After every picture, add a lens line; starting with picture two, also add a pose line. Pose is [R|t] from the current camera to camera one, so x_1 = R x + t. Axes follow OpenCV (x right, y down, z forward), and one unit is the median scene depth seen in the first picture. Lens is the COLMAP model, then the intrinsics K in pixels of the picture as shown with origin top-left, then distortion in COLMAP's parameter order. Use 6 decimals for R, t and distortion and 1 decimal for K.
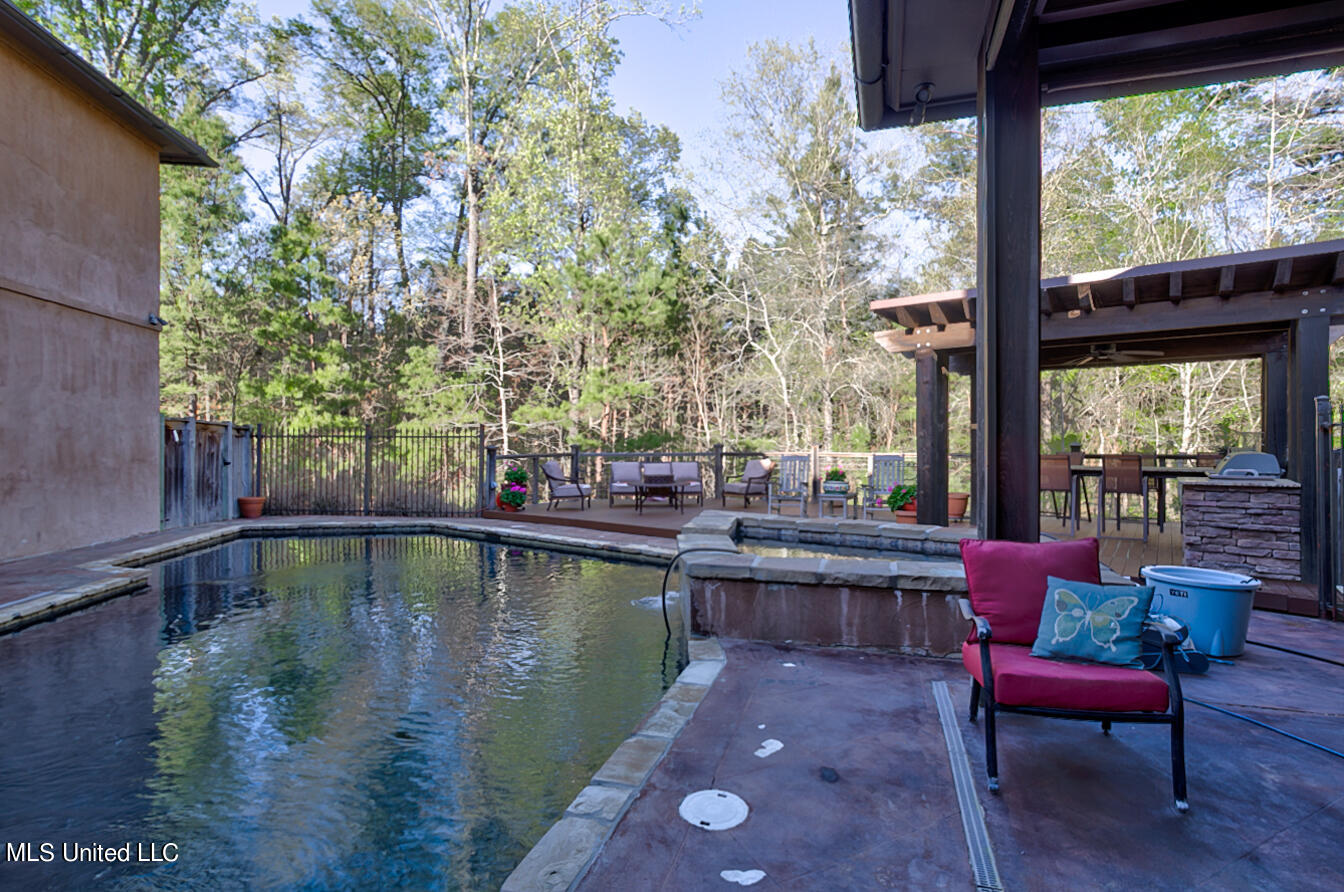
lens RADIAL K [[673.0, 0, 672.0], [0, 673.0, 446.0], [0, 0, 1]] dist [0.001115, 0.000174]
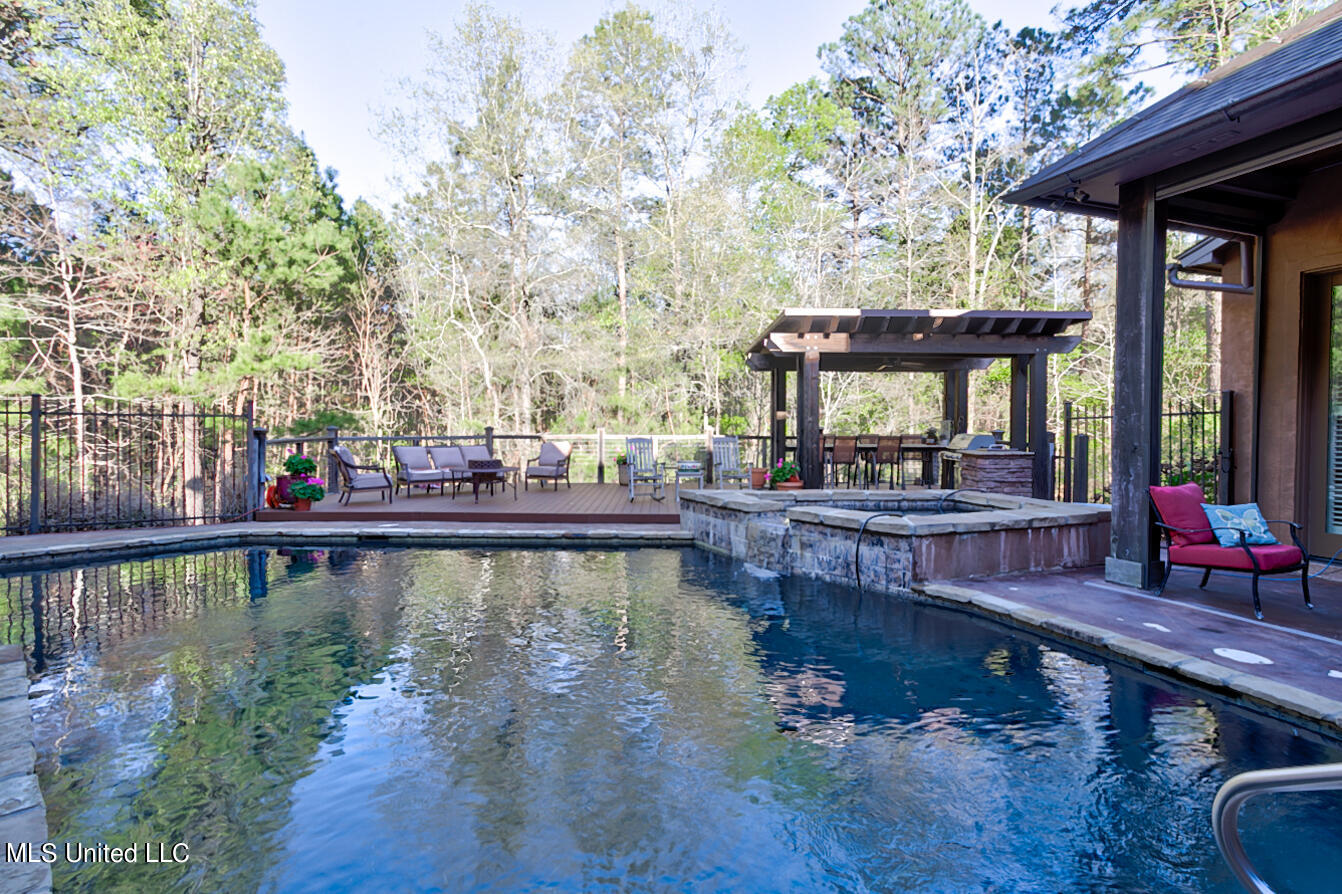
lens RADIAL K [[678.4, 0, 660.8], [0, 678.4, 428.8], [0, 0, 1]] dist [-0.001196, 0.000171]
pose [[0.802351, 0.002324, 0.596848, -0.750635], [-0.002397, 0.999997, -0.000670, 0.001529], [-0.596848, -0.000893, 0.802354, 0.199791]]
